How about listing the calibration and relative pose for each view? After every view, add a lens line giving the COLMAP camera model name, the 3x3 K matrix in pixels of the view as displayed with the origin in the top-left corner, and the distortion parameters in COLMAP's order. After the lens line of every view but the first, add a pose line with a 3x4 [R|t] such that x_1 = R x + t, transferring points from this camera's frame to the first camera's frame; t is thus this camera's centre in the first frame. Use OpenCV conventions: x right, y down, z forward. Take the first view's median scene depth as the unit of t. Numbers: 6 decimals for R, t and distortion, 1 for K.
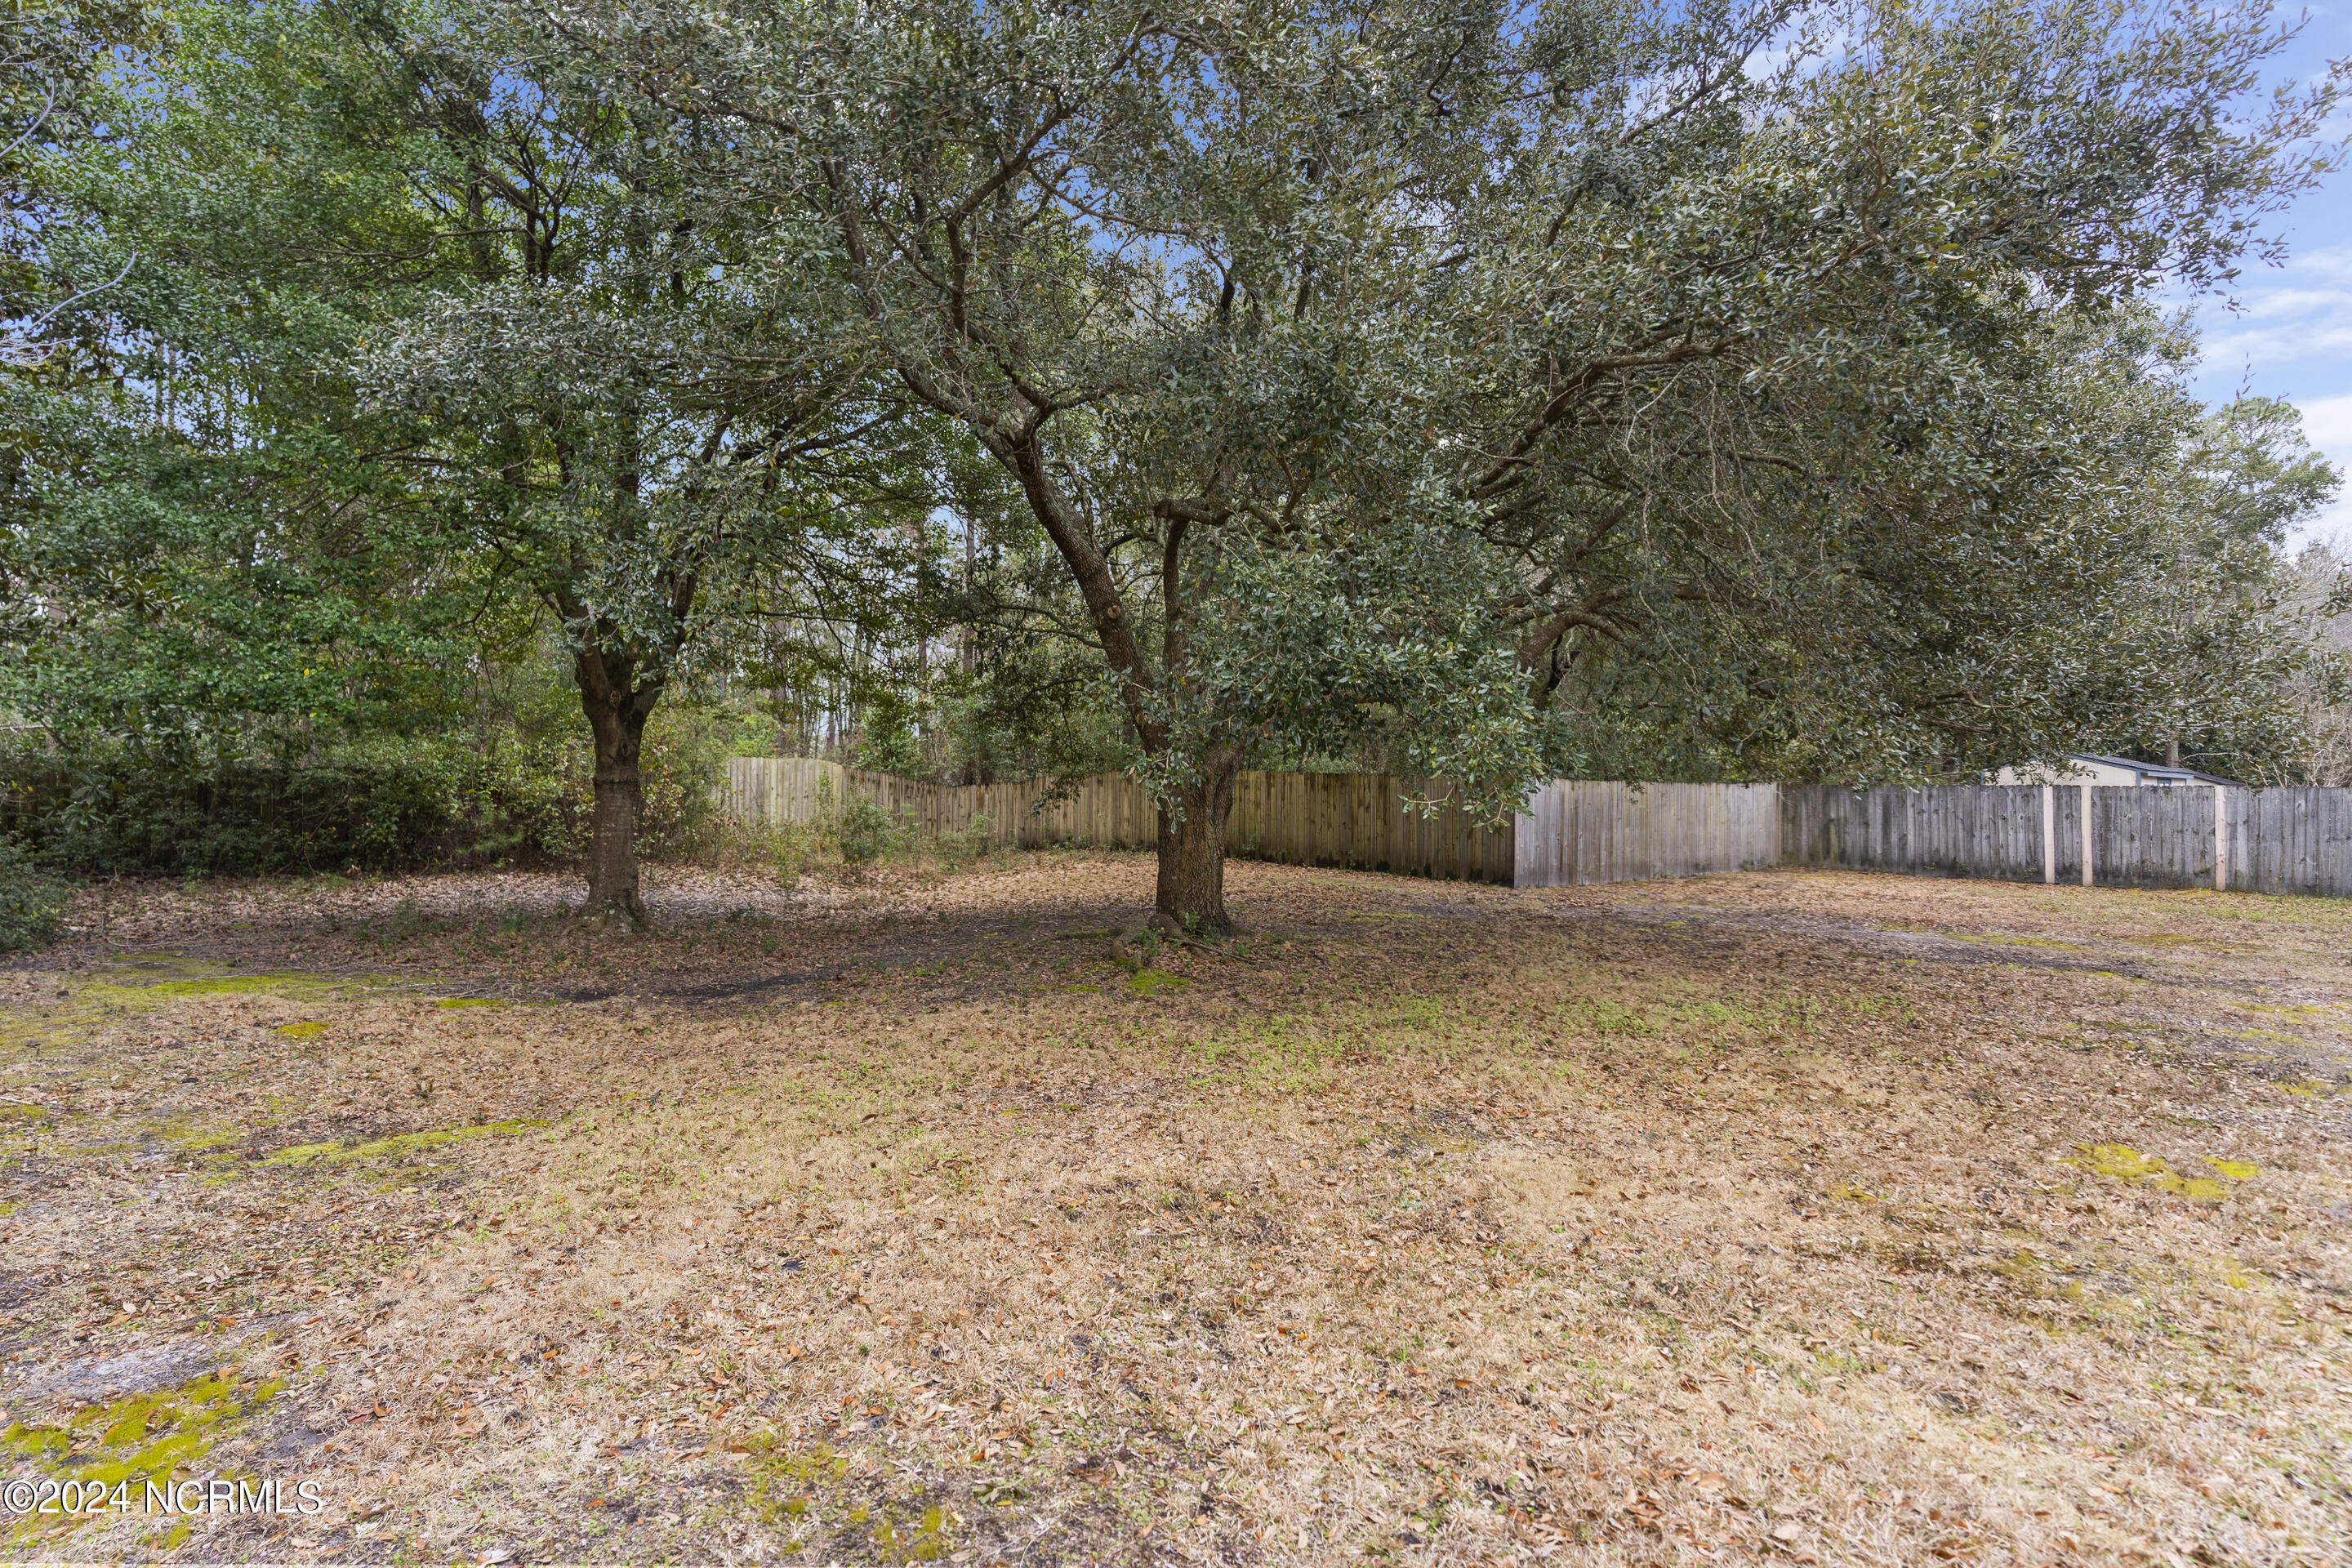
lens RADIAL K [[1236.5, 0, 1182.5], [0, 1236.5, 800.2], [0, 0, 1]] dist [-0.001819, -0.000378]
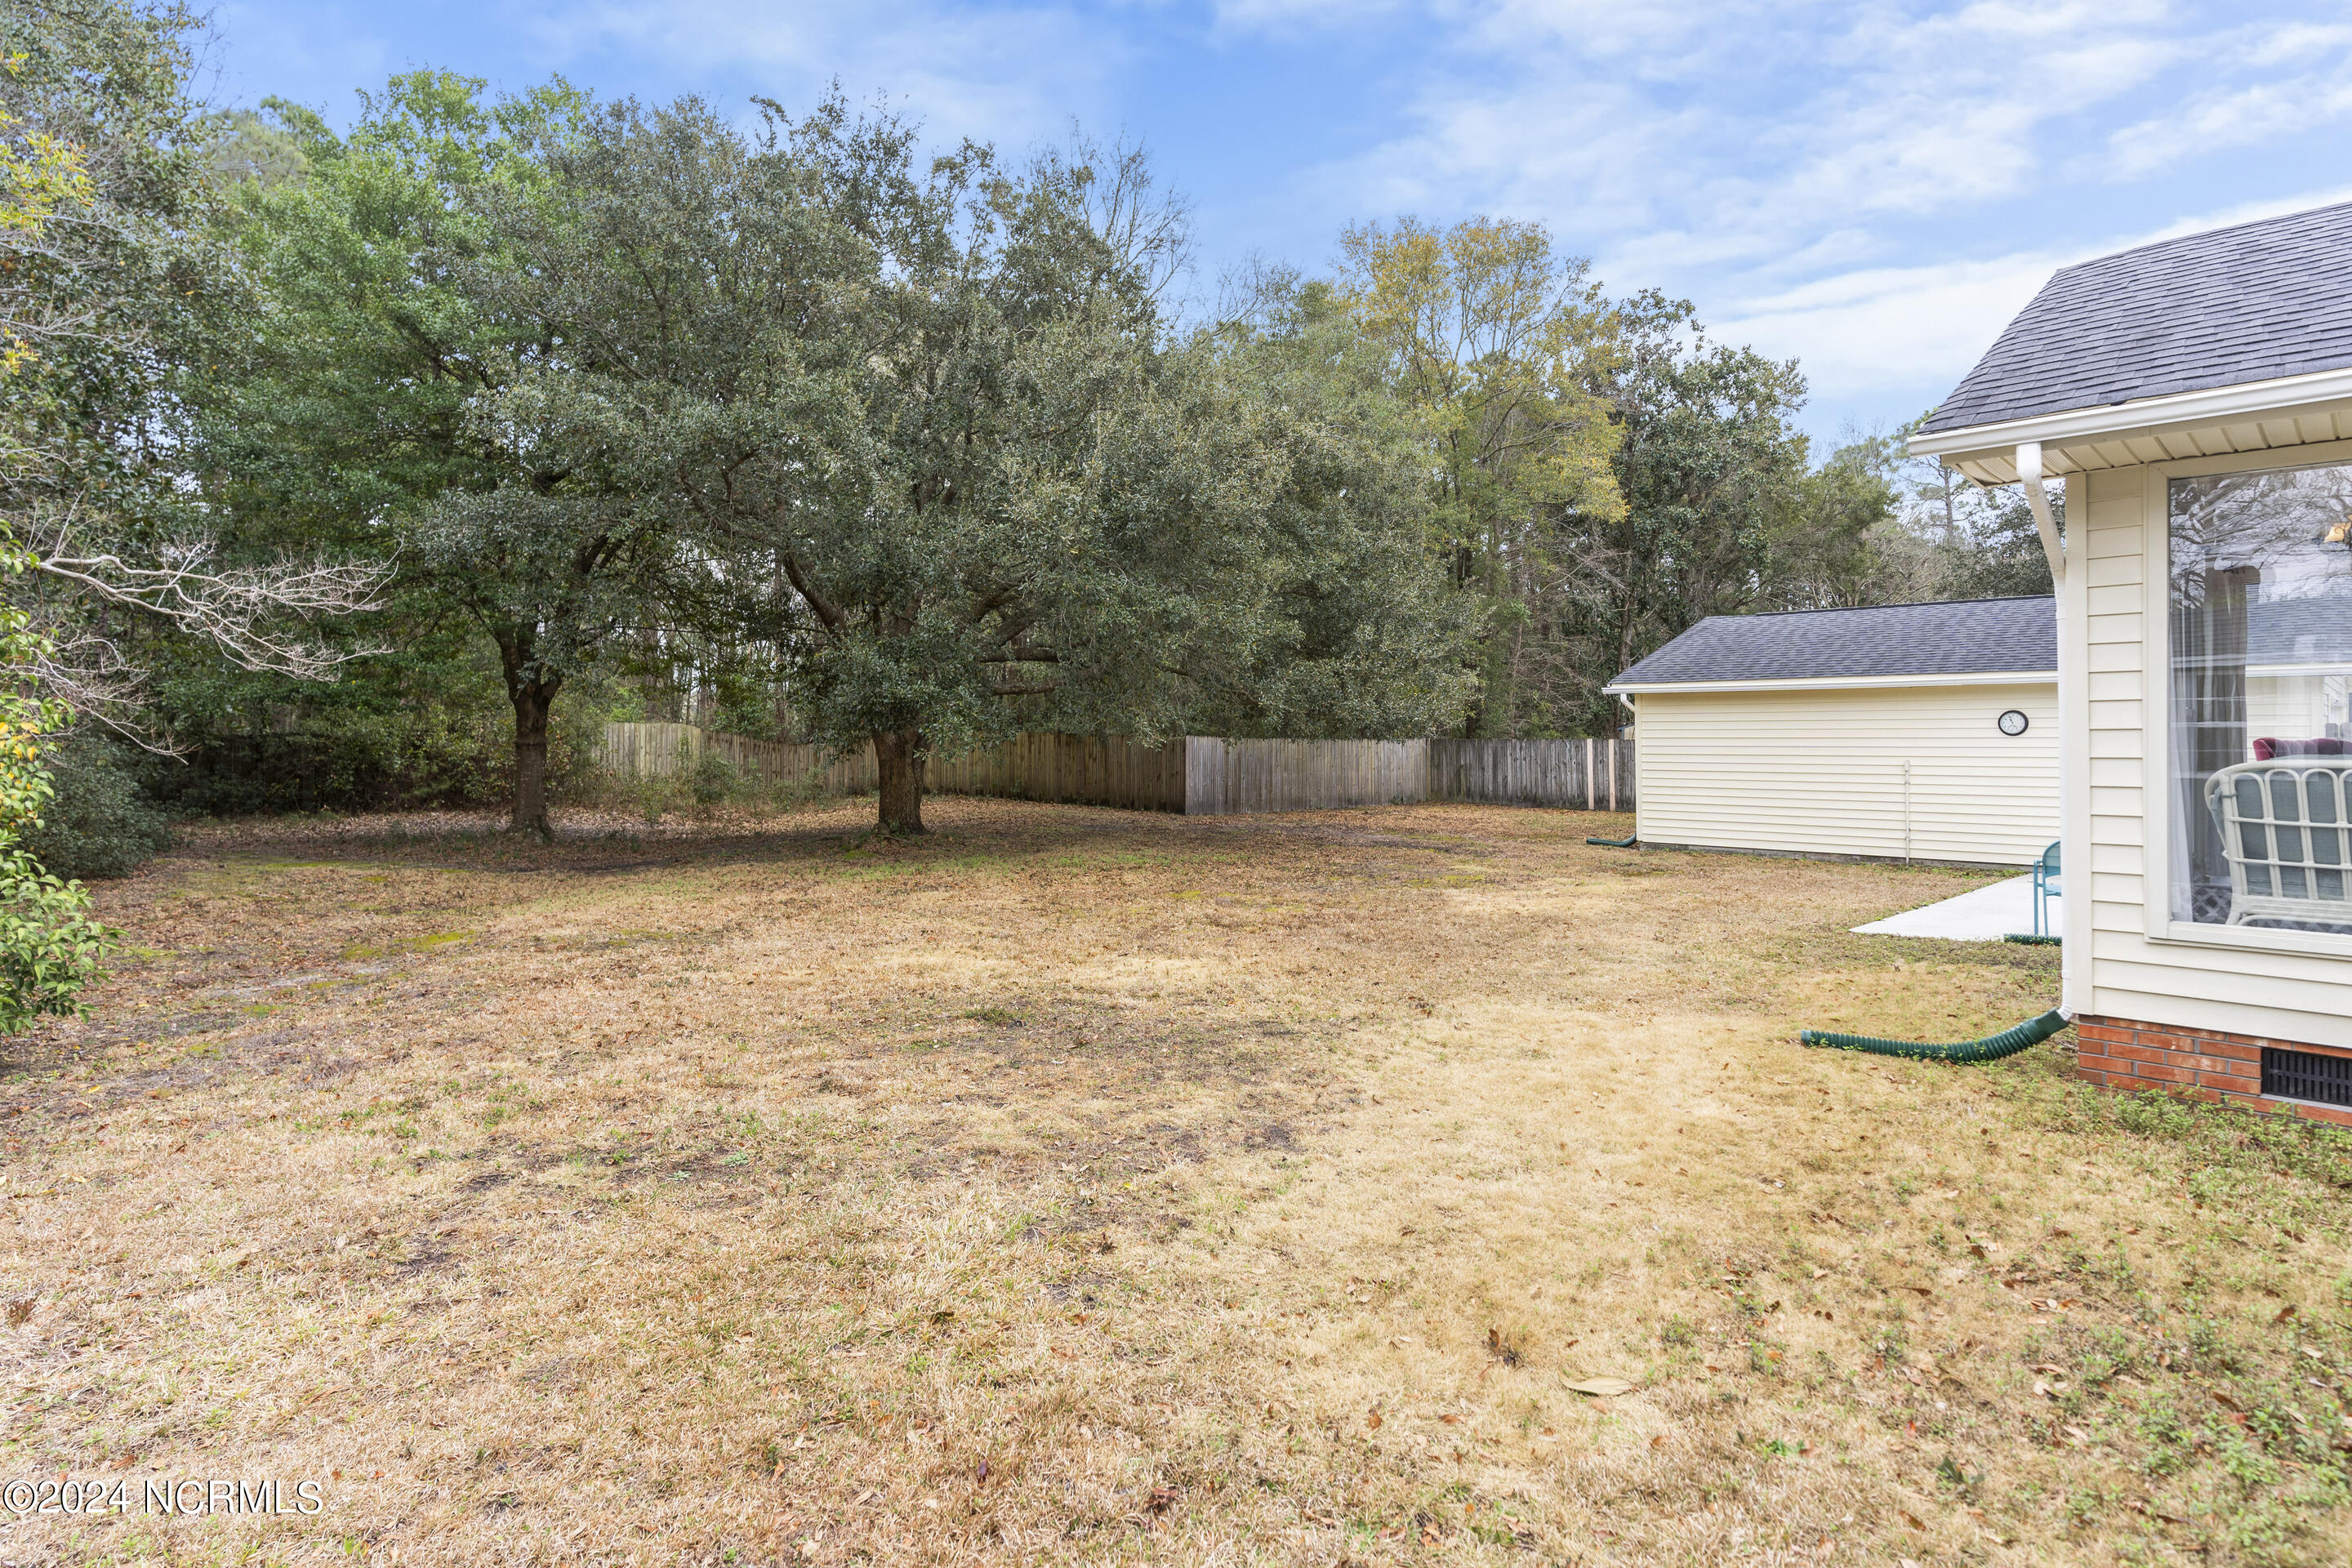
lens RADIAL K [[1245.4, 0, 1164.0], [0, 1245.4, 747.8], [0, 0, 1]] dist [0.000462, 0.000287]
pose [[0.997393, -0.006699, 0.071853, 0.129487], [0.007156, 0.999956, -0.006104, 0.002911], [-0.071809, 0.006602, 0.997397, -0.364904]]
